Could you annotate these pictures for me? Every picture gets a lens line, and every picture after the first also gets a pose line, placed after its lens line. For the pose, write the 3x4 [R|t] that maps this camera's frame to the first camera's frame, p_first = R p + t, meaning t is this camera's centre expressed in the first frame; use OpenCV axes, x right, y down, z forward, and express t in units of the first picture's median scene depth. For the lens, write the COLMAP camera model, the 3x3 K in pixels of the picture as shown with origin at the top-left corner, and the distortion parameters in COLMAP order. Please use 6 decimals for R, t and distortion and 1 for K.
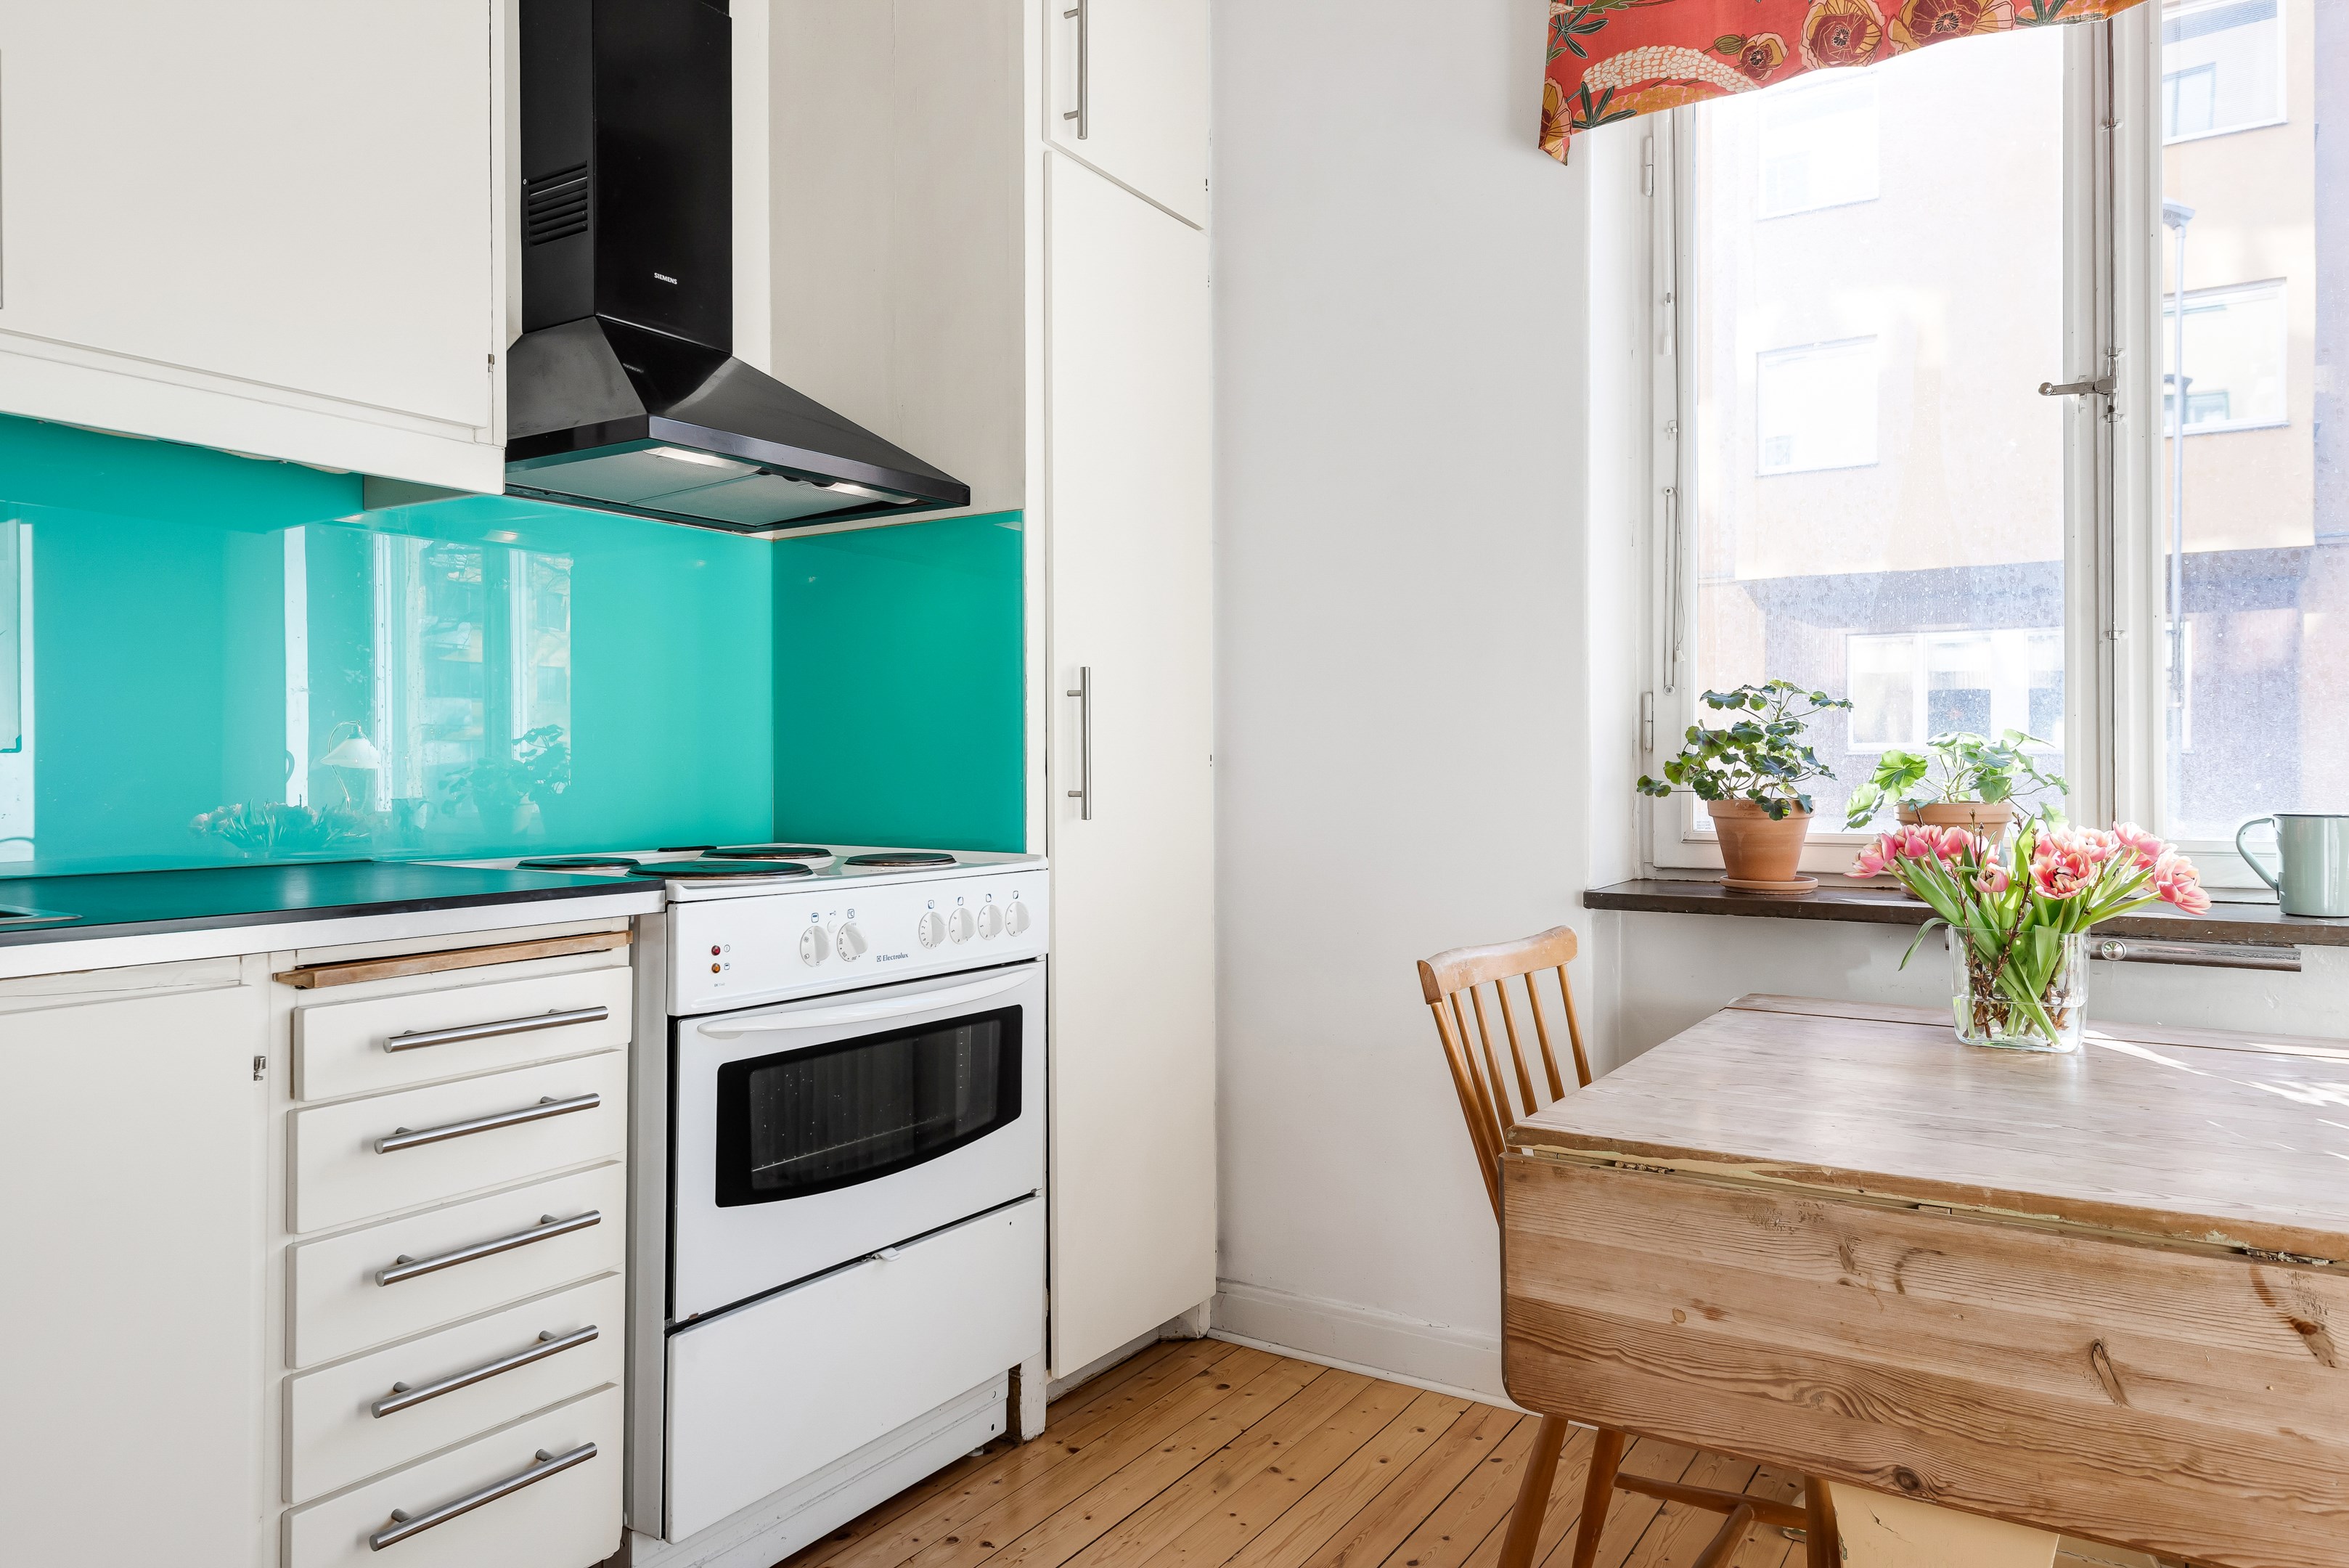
lens RADIAL K [[1526.7, 0, 1175.1], [0, 1526.7, 760.1], [0, 0, 1]] dist [0.015198, -0.002268]
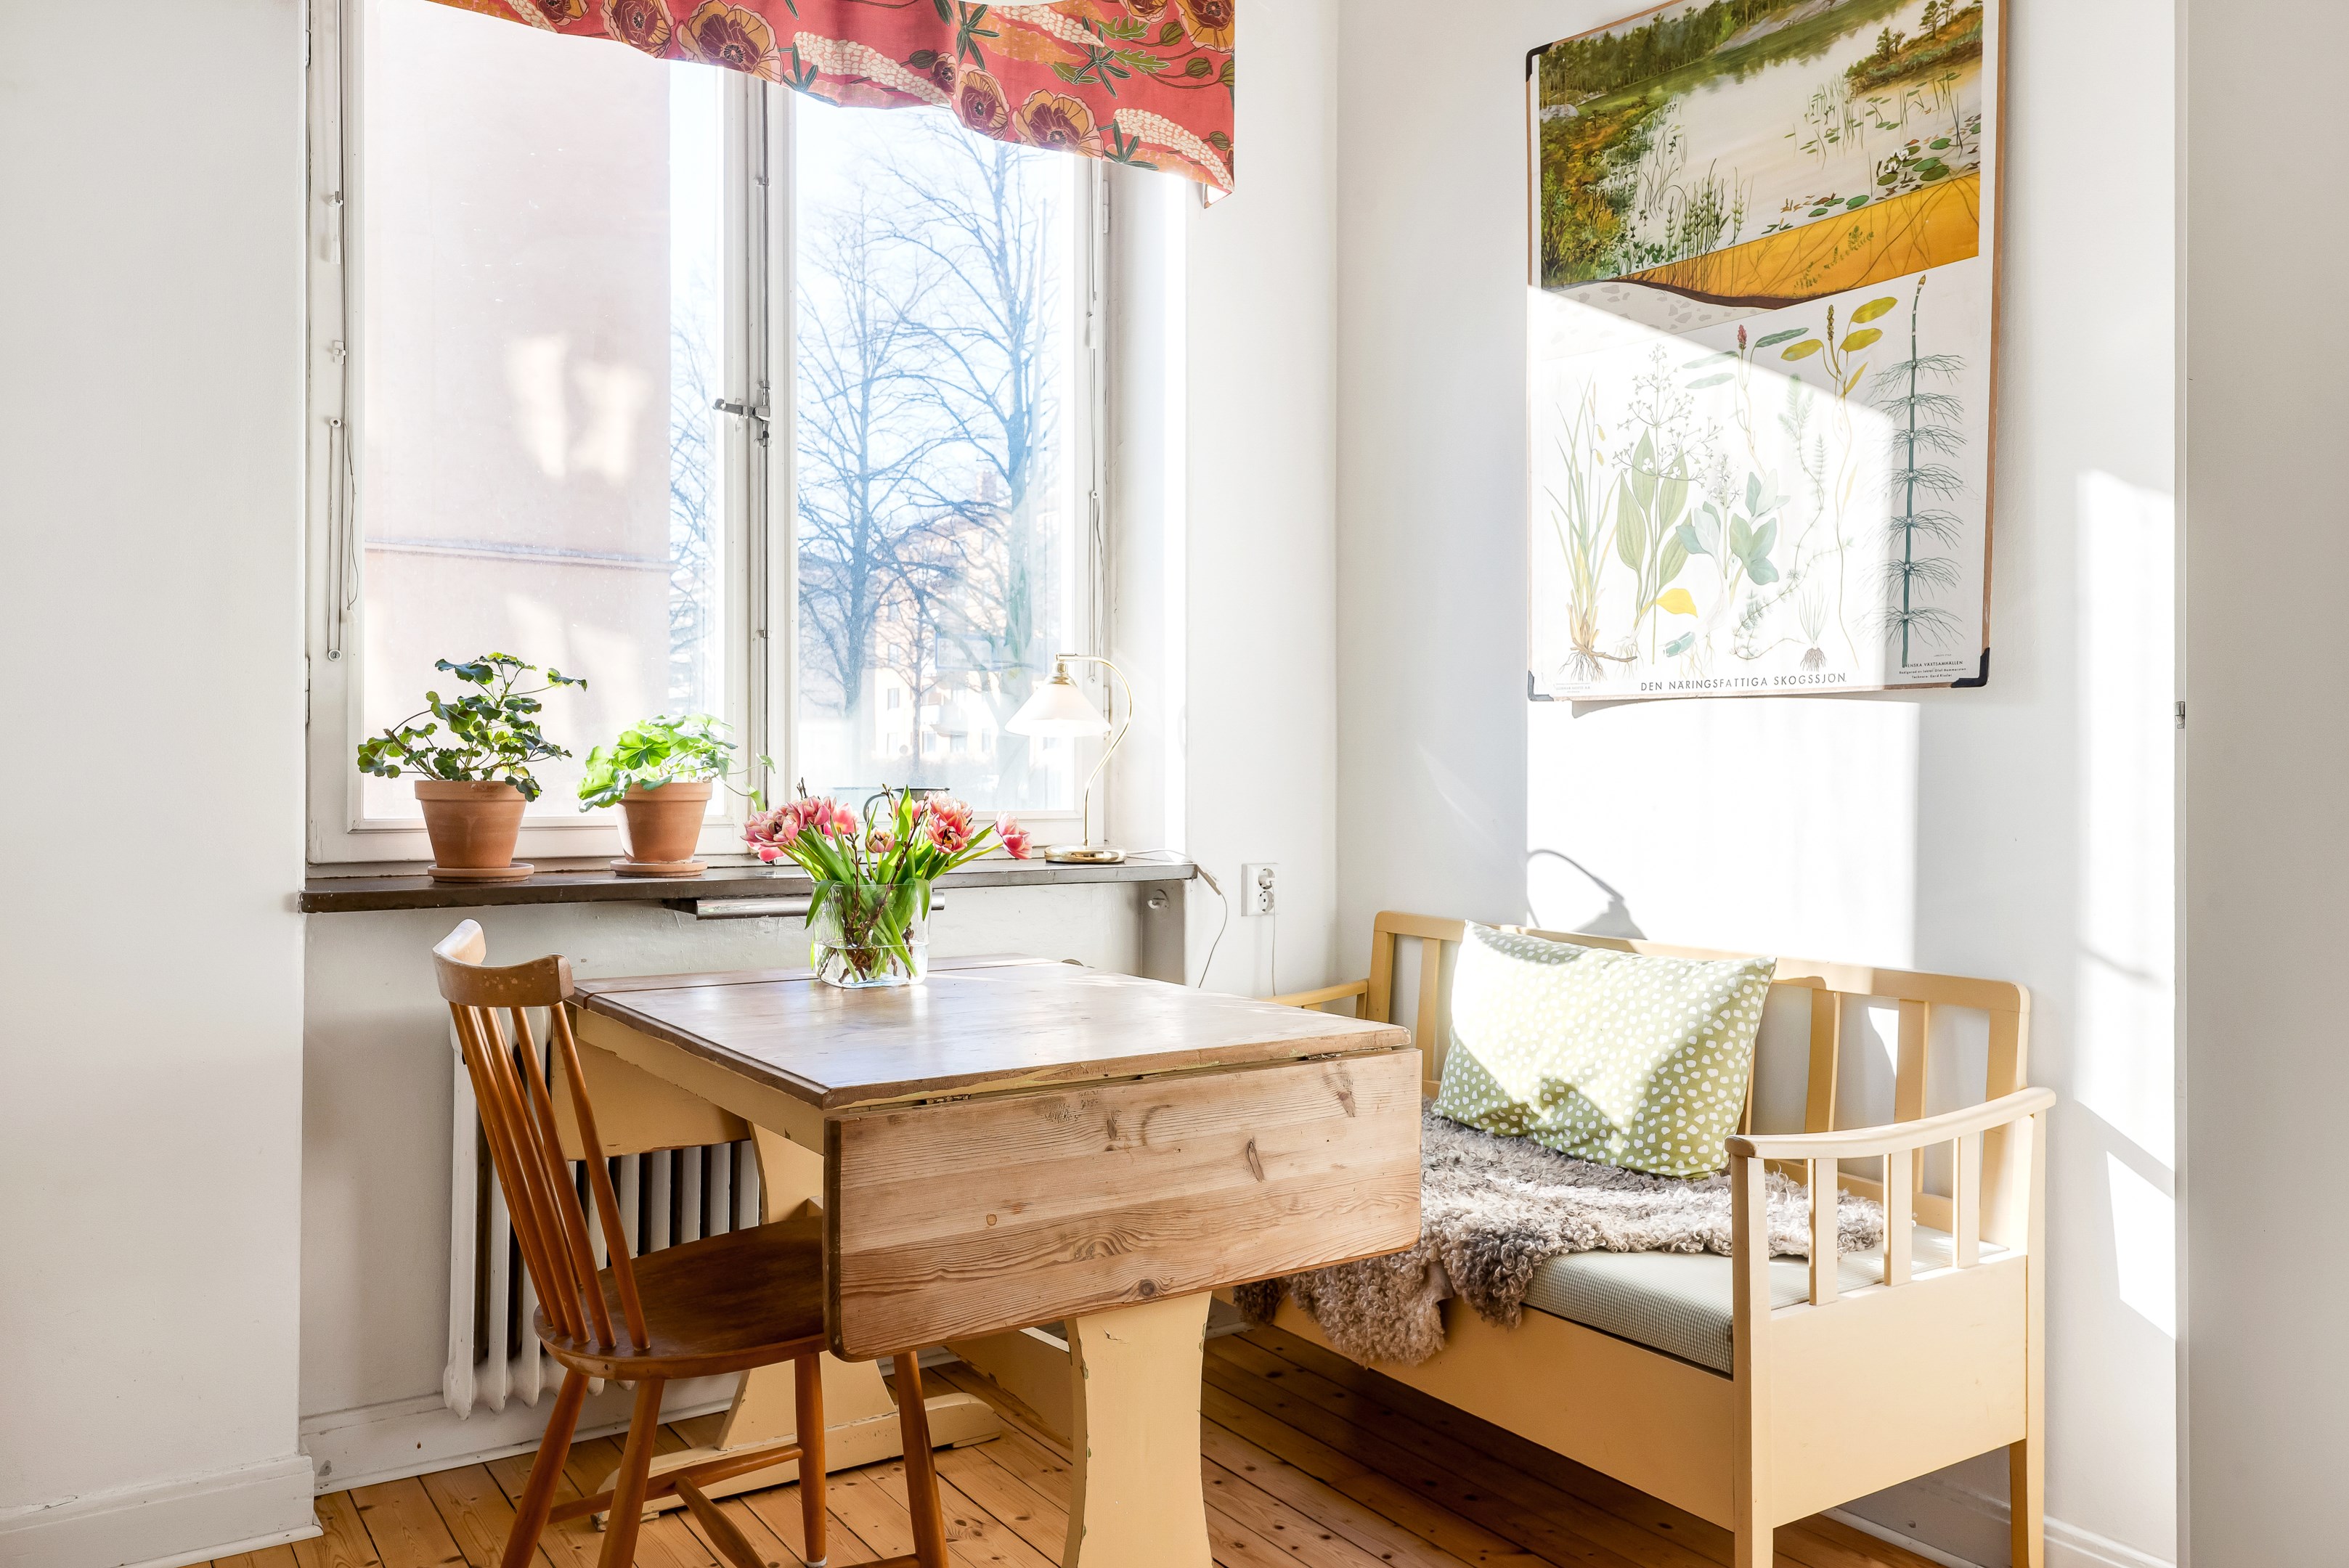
lens RADIAL K [[1720.0, 0, 1174.2], [0, 1720.0, 801.1], [0, 0, 1]] dist [0.005610, 0.000326]
pose [[0.401624, -0.008375, 0.915766, -0.743192], [-0.008355, 0.999883, 0.012808, 0.038631], [-0.915767, -0.012796, 0.401507, 0.366508]]
